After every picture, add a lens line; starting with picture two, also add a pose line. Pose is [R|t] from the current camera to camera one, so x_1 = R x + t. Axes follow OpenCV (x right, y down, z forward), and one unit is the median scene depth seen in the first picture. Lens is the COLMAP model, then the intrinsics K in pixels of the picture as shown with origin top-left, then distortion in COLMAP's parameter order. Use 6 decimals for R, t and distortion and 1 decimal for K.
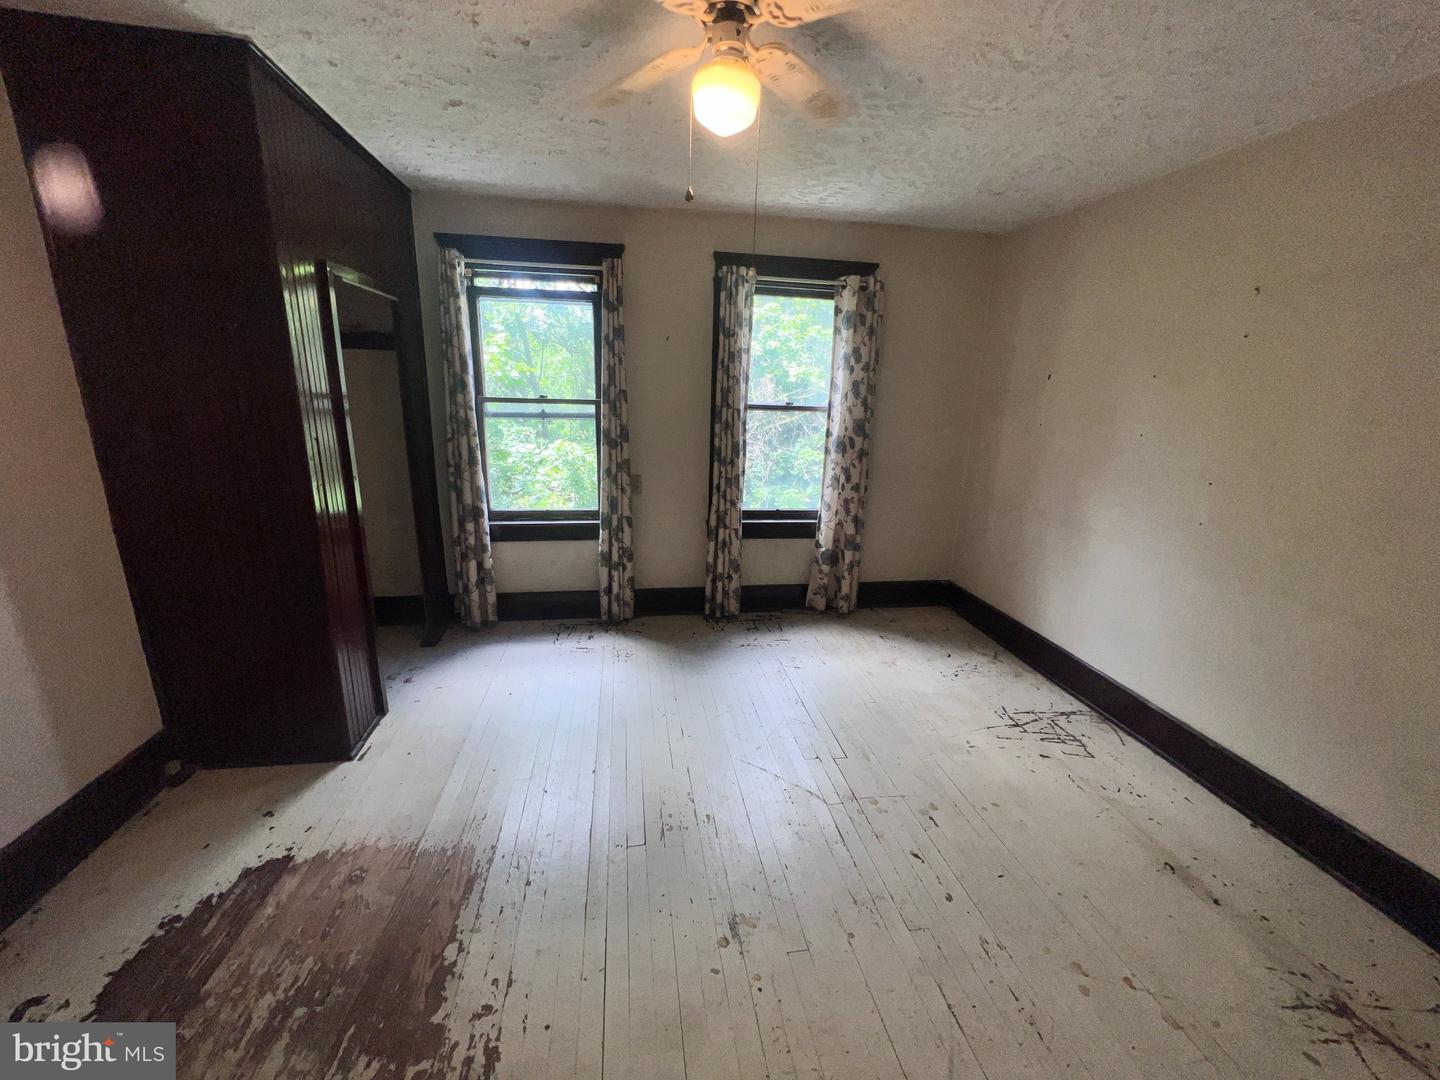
lens RADIAL K [[580.3, 0, 715.2], [0, 580.3, 542.7], [0, 0, 1]] dist [-0.000858, 0.000615]
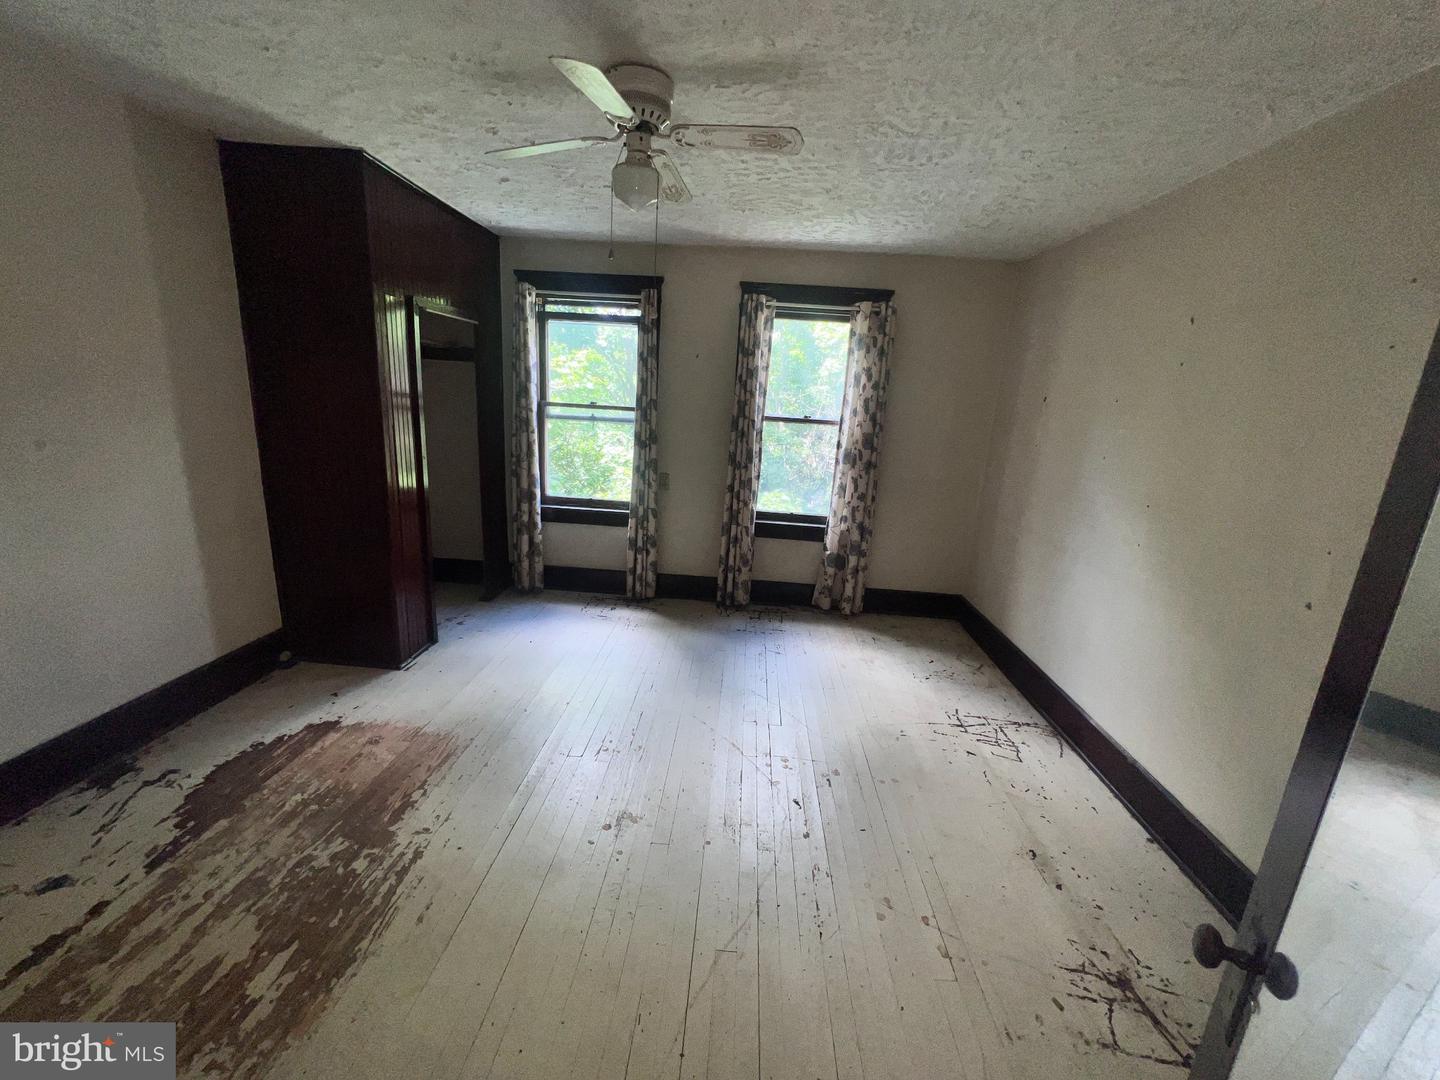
lens RADIAL K [[580.3, 0, 715.2], [0, 580.3, 542.7], [0, 0, 1]] dist [-0.000858, 0.000615]
pose [[0.975324, 0.081892, -0.205030, 0.219503], [-0.086556, 0.996151, -0.013867, 0.029133], [0.203105, 0.031272, 0.978658, -0.107237]]
